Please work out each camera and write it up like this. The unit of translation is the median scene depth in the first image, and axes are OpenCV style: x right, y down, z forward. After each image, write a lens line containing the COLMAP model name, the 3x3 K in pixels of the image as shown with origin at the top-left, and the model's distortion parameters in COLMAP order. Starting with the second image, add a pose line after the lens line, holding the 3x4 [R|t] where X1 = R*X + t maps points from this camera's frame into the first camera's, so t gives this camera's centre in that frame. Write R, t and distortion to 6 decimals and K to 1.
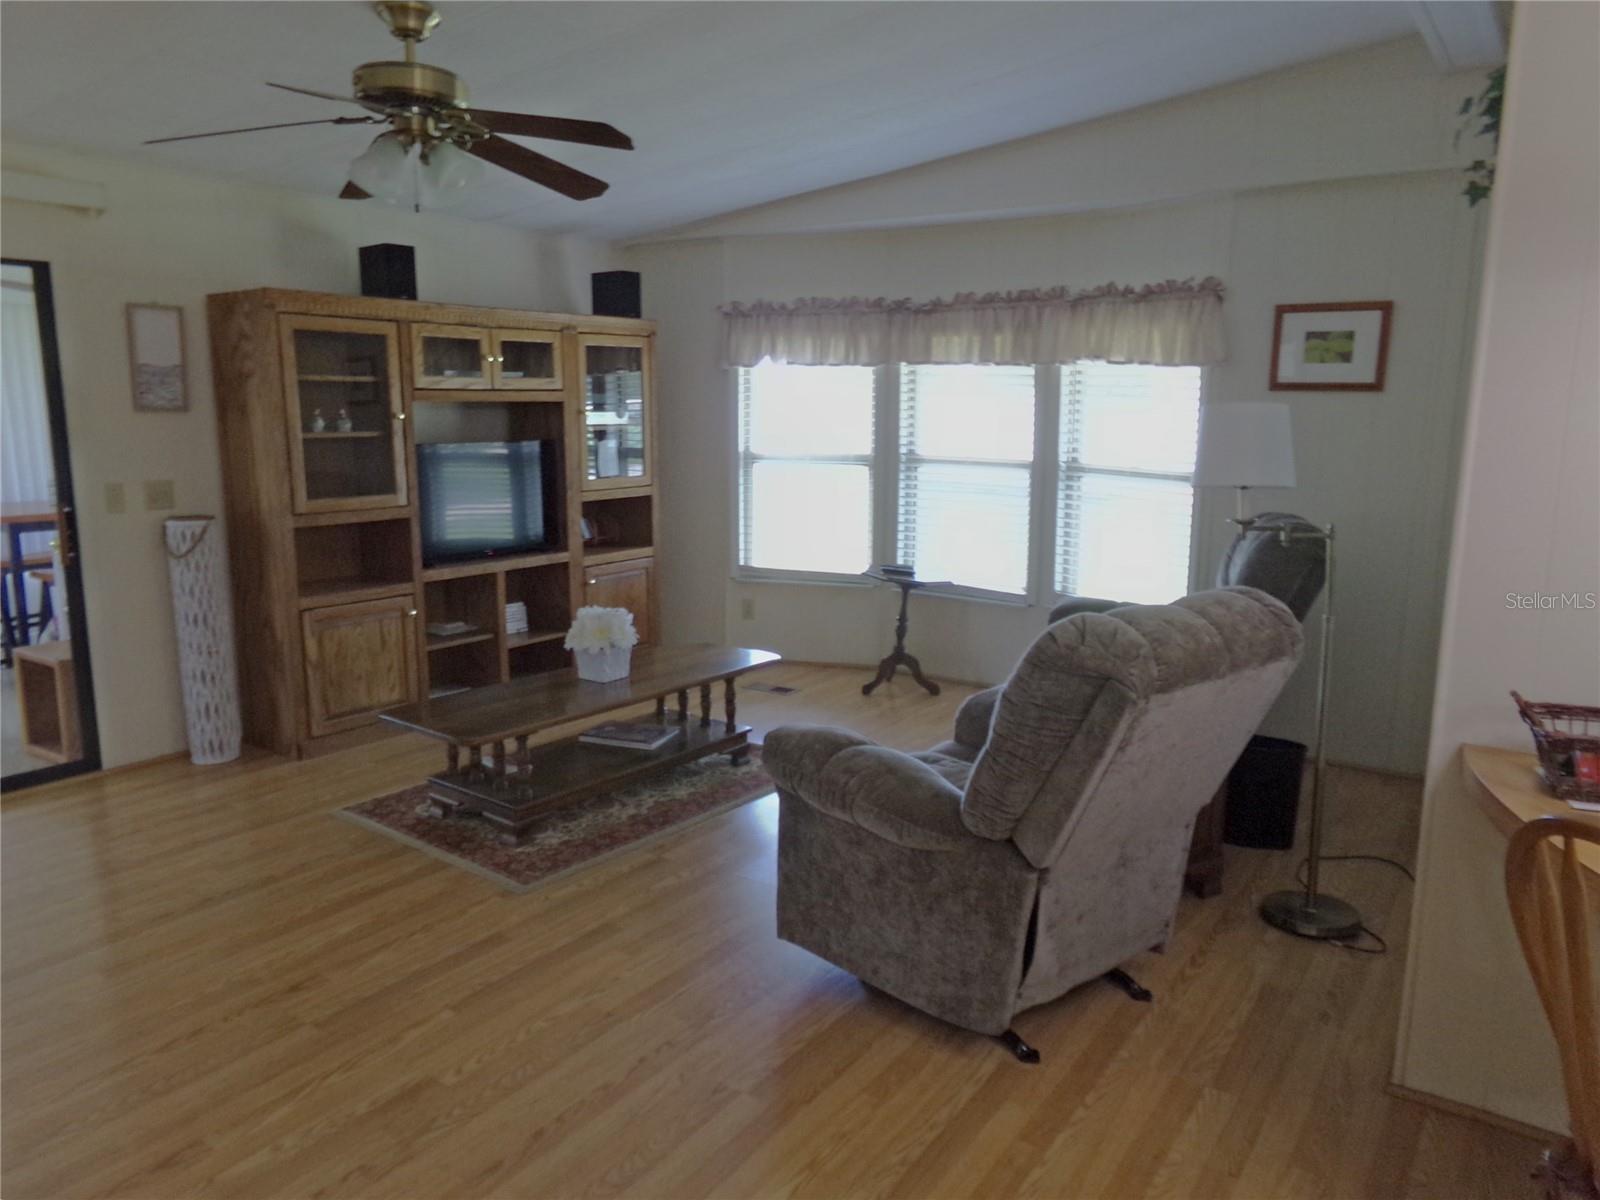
lens RADIAL K [[1123.5, 0, 794.3], [0, 1123.5, 616.9], [0, 0, 1]] dist [-0.002716, 0.003964]
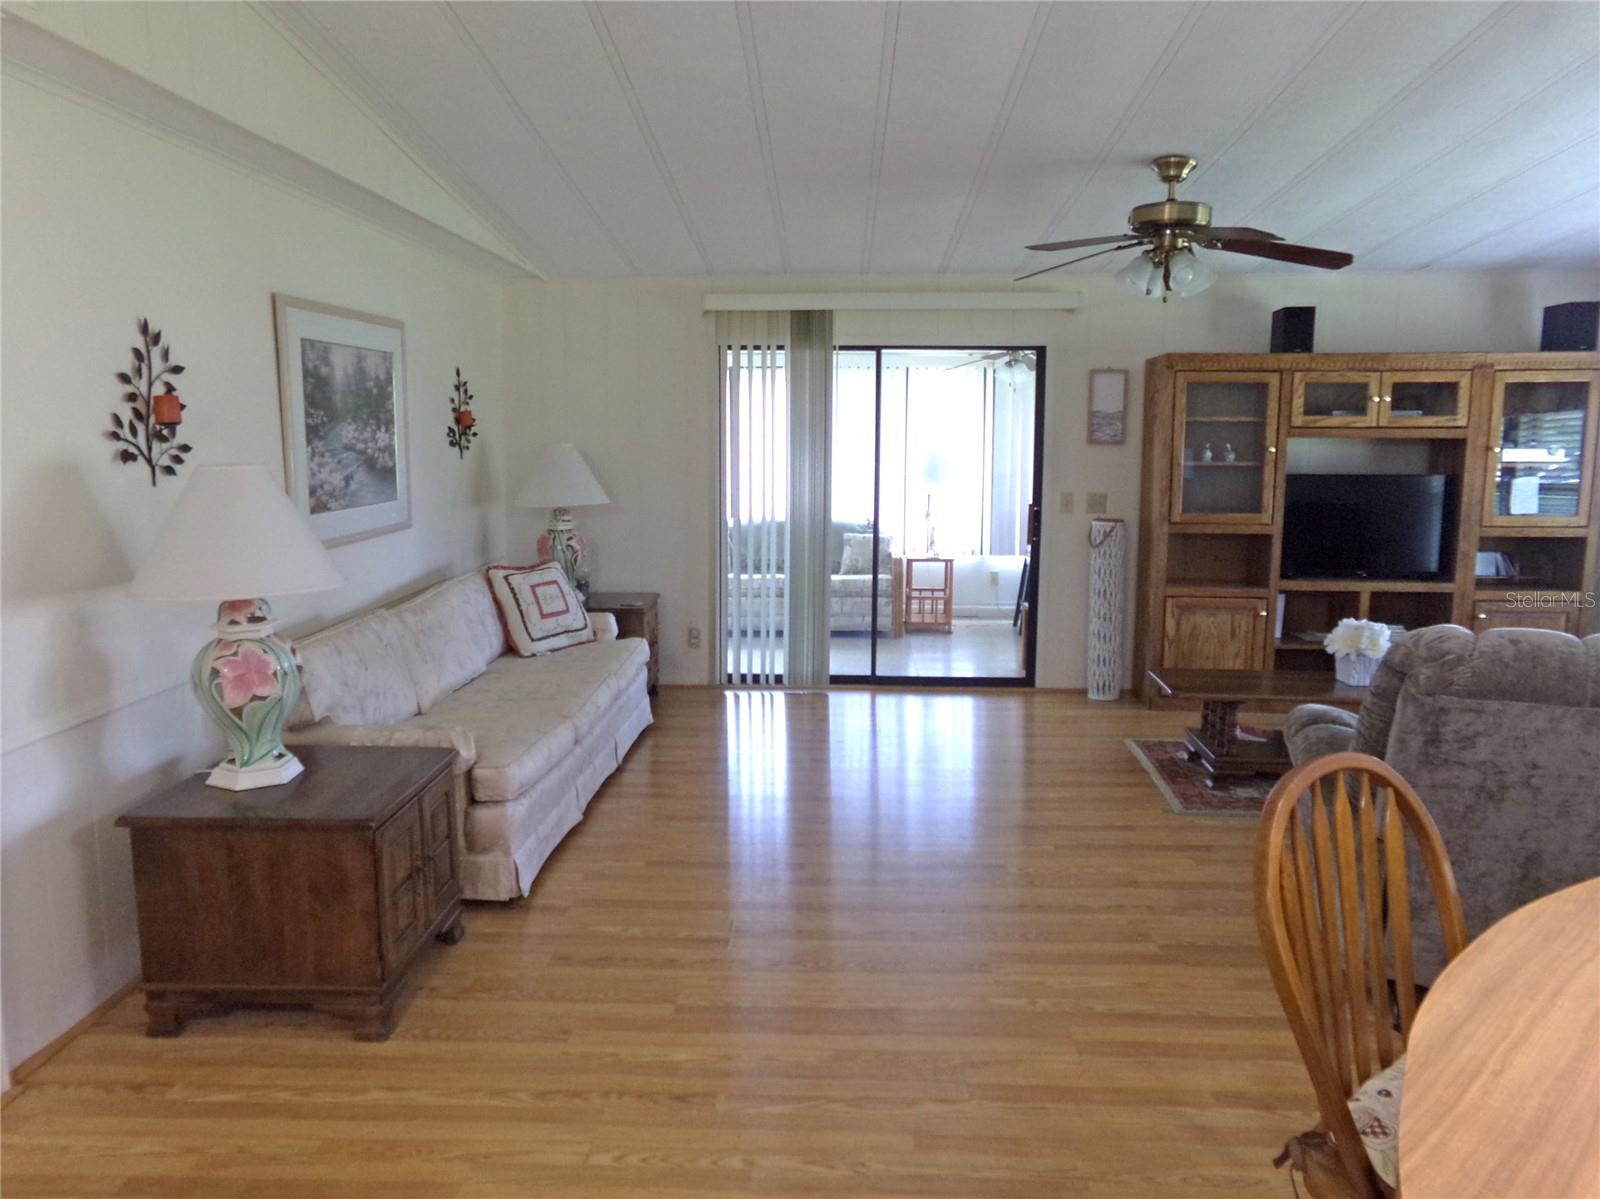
lens RADIAL K [[1140.9, 0, 800.0], [0, 1140.9, 599.5], [0, 0, 1]] dist [0.006002, 0.004451]
pose [[0.542784, 0.118451, -0.831477, 0.426088], [-0.161722, 0.986218, 0.034923, 0.020305], [0.824155, 0.115512, 0.554460, -0.083513]]
